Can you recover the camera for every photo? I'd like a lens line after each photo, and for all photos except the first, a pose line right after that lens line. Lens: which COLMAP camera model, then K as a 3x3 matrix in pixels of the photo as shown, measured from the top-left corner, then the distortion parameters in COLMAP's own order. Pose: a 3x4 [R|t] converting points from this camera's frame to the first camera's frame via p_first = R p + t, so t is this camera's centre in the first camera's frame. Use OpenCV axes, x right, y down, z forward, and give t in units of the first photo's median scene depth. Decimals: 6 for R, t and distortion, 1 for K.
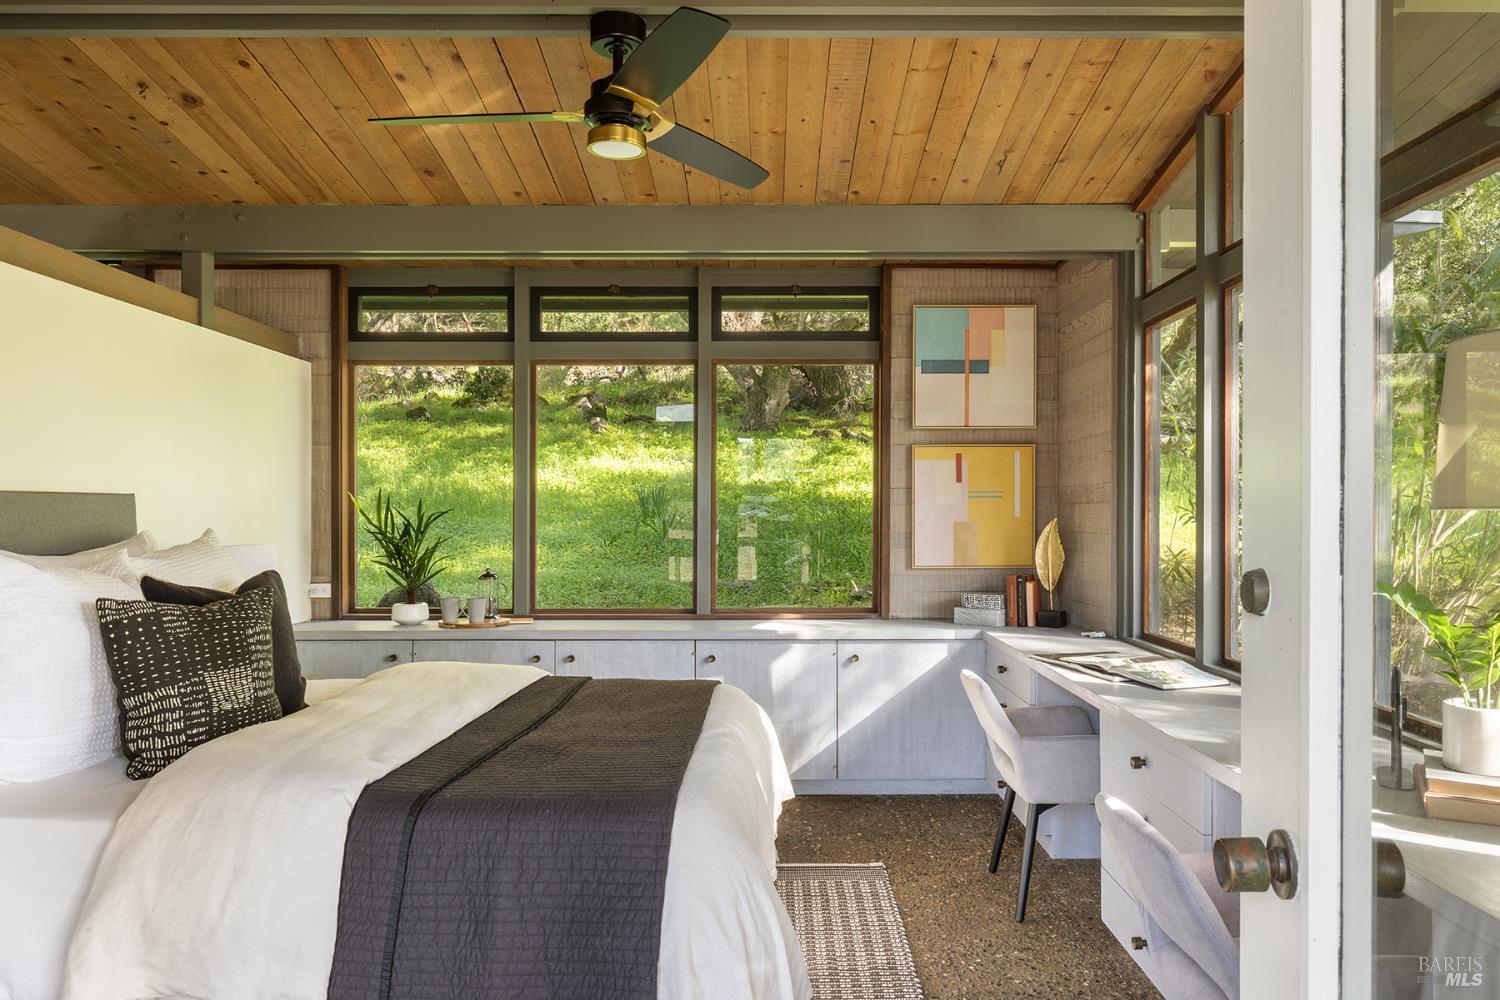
lens RADIAL K [[1018.3, 0, 752.9], [0, 1018.3, 502.0], [0, 0, 1]] dist [-0.000587, 0.002399]
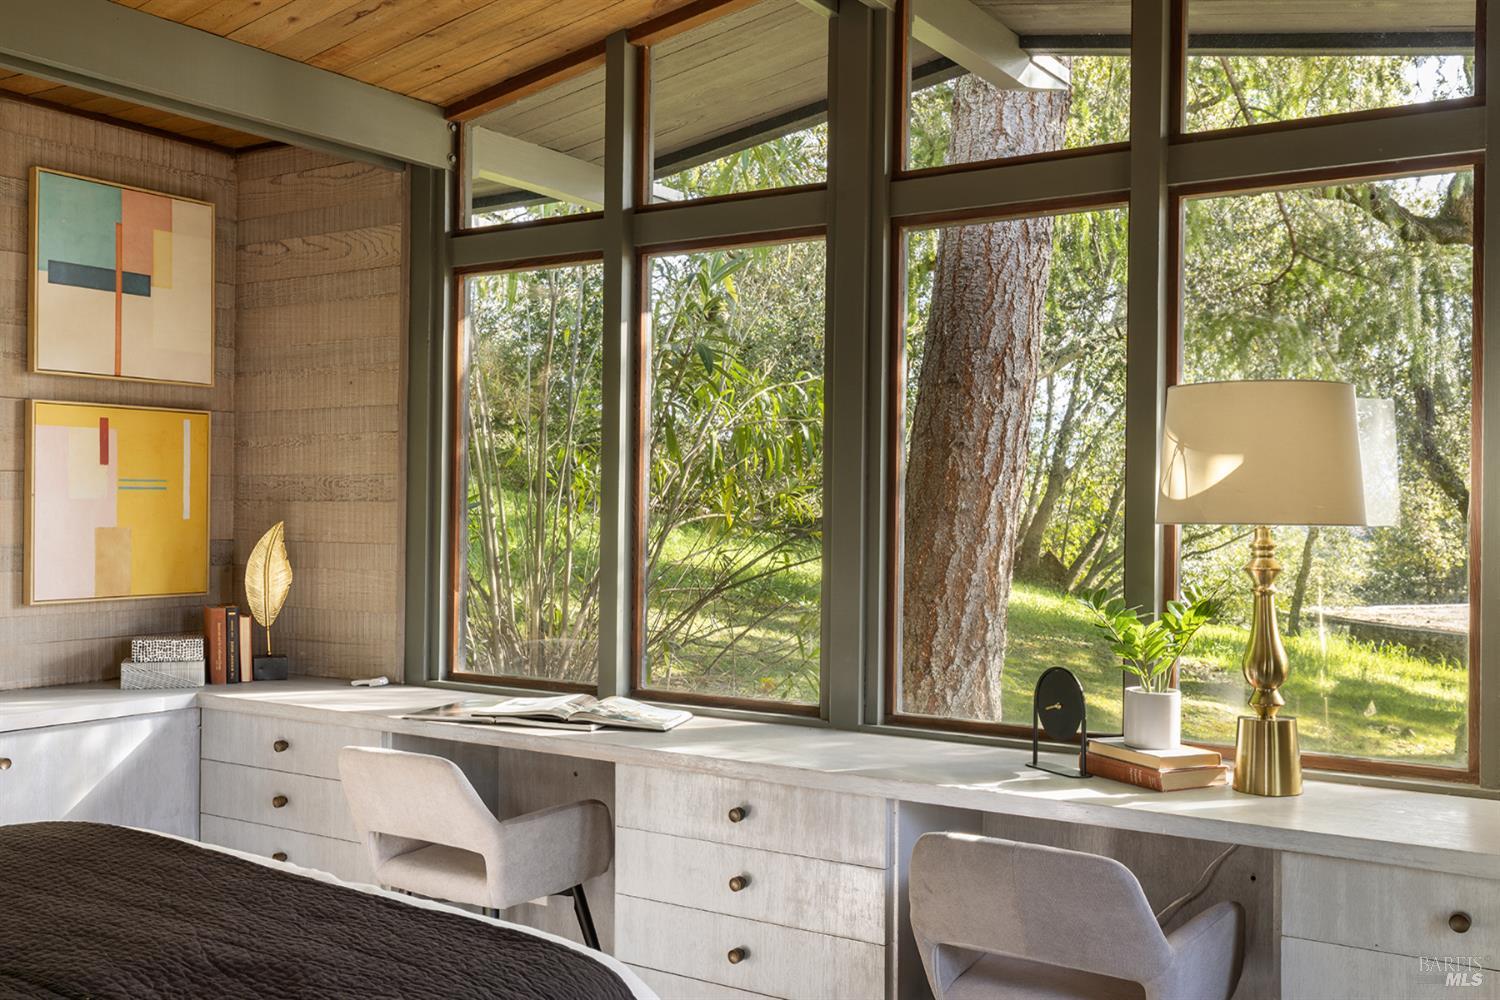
lens RADIAL K [[1493.0, 0, 750.5], [0, 1493.0, 504.9], [0, 0, 1]] dist [-0.006942, 0.000000]
pose [[0.537439, 0.008268, 0.843262, -0.397298], [-0.017318, 0.999849, 0.001234, -0.002499], [-0.843125, -0.015267, 0.537501, 0.188874]]
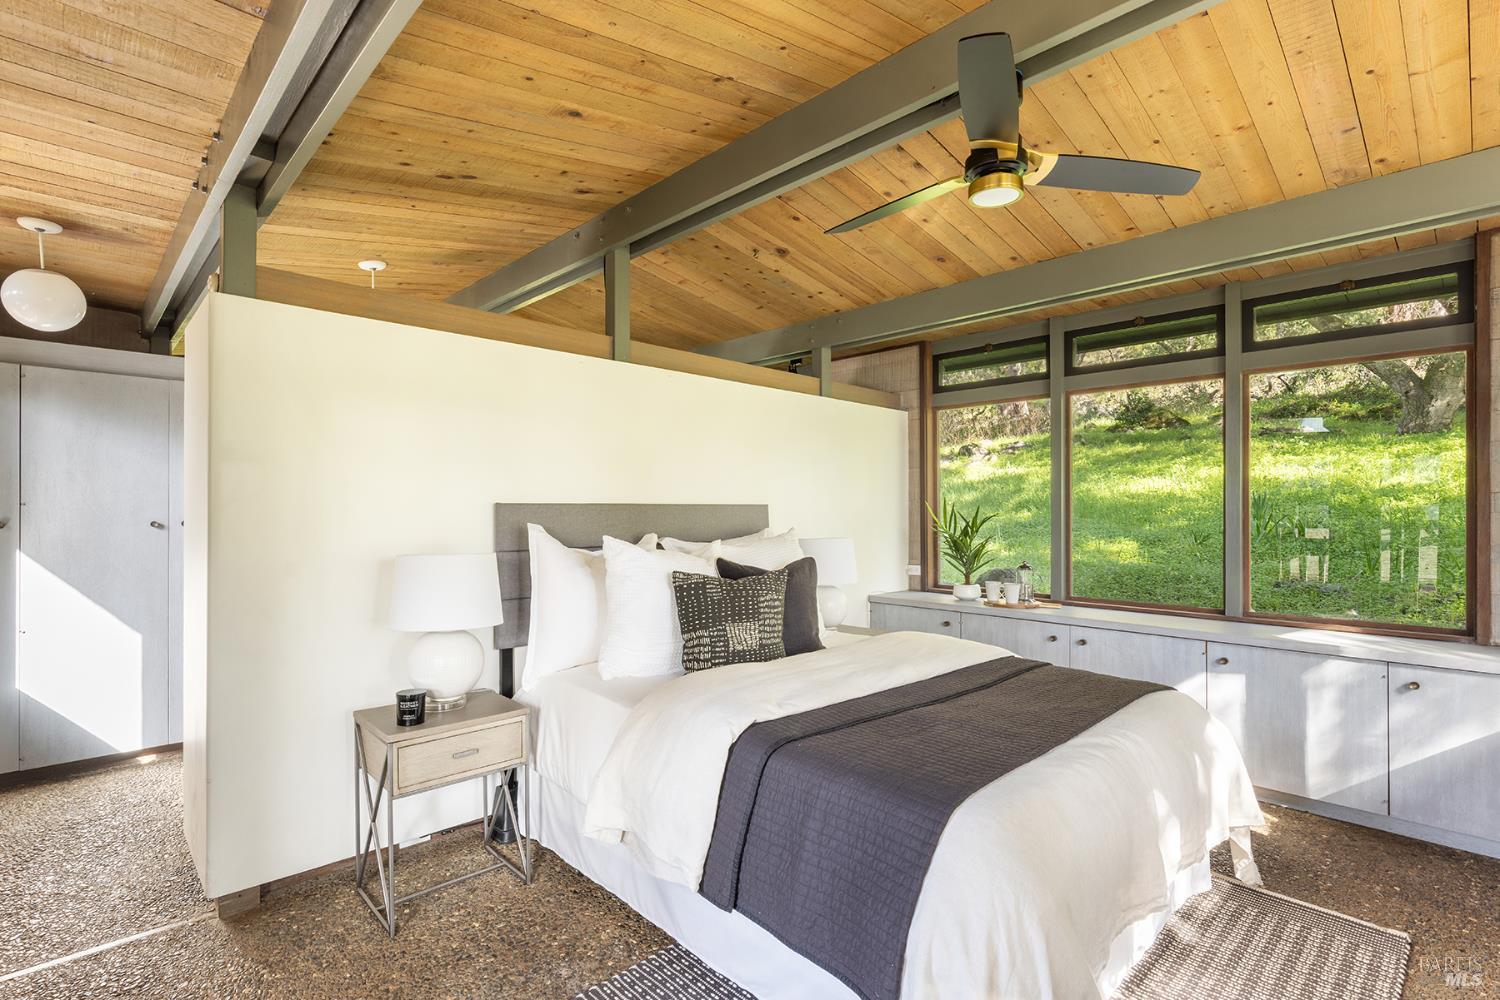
lens RADIAL K [[704.0, 0, 746.9], [0, 704.0, 503.0], [0, 0, 1]] dist [0.003148, -0.000434]
pose [[0.700850, -0.004889, -0.713292, 0.130235], [0.003508, 0.999988, -0.003407, -0.005461], [0.713300, -0.000114, 0.700859, 0.153168]]
